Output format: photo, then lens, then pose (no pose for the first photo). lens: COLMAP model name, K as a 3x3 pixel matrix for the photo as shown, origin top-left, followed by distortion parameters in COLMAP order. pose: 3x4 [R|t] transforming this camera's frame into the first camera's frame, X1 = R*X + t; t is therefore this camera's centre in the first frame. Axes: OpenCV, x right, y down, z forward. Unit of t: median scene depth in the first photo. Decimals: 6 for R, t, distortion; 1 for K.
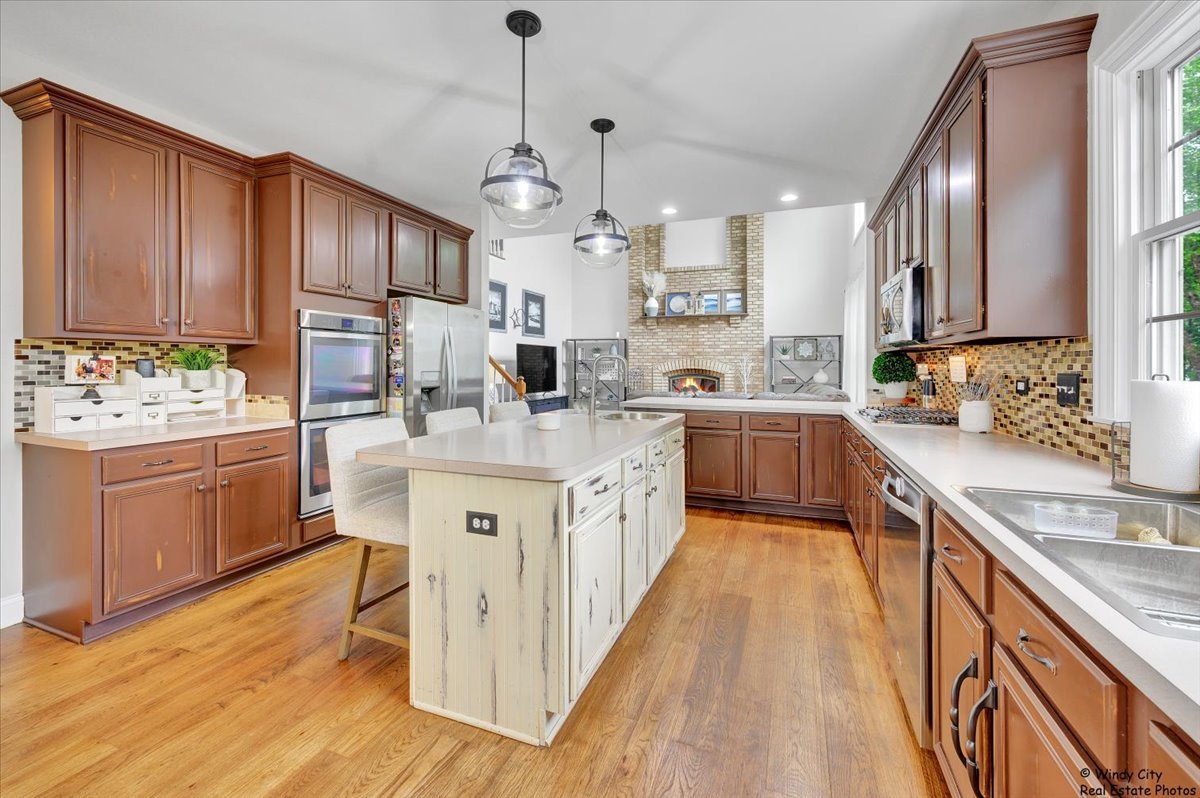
lens RADIAL K [[490.7, 0, 603.1], [0, 490.7, 361.4], [0, 0, 1]] dist [0.000110, 0.000079]
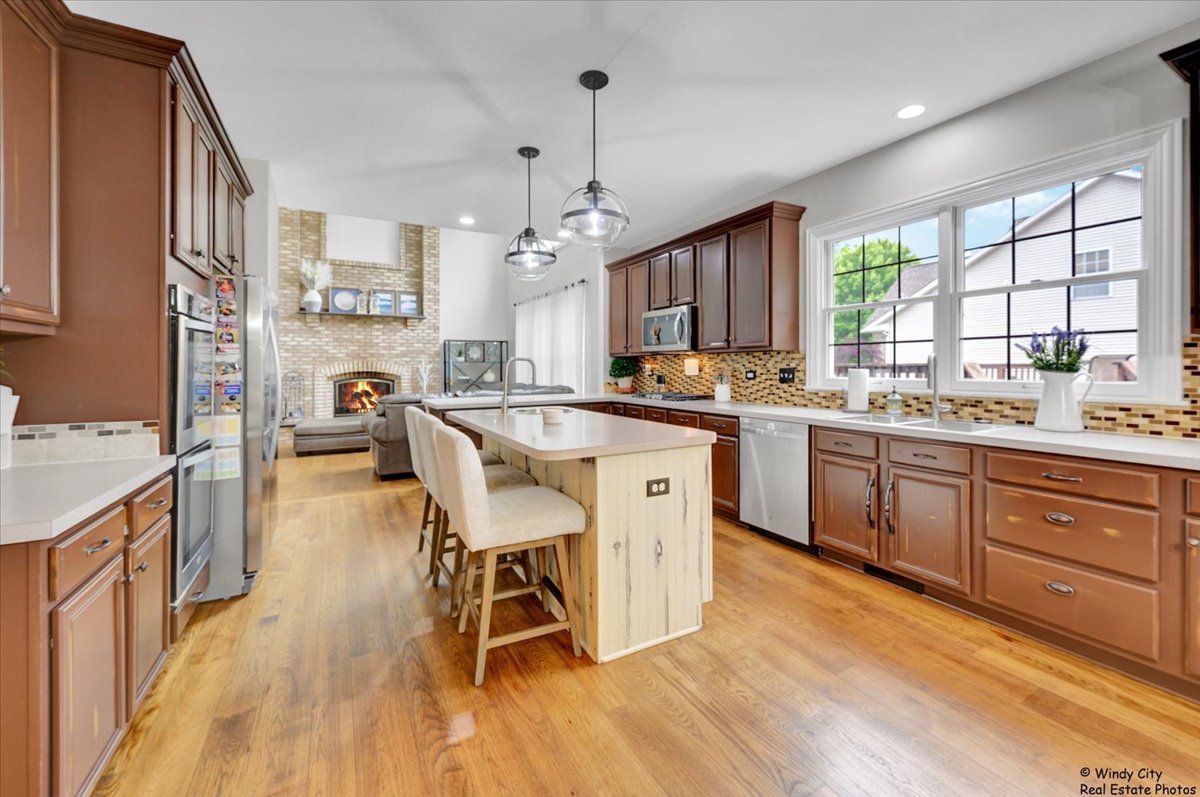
lens RADIAL K [[490.7, 0, 603.1], [0, 490.7, 360.9], [0, 0, 1]] dist [0.000110, 0.000079]
pose [[0.643886, 0.000146, 0.765122, -0.744320], [0.003375, 0.999990, -0.003031, -0.001531], [-0.765114, 0.004534, 0.643879, 0.149272]]
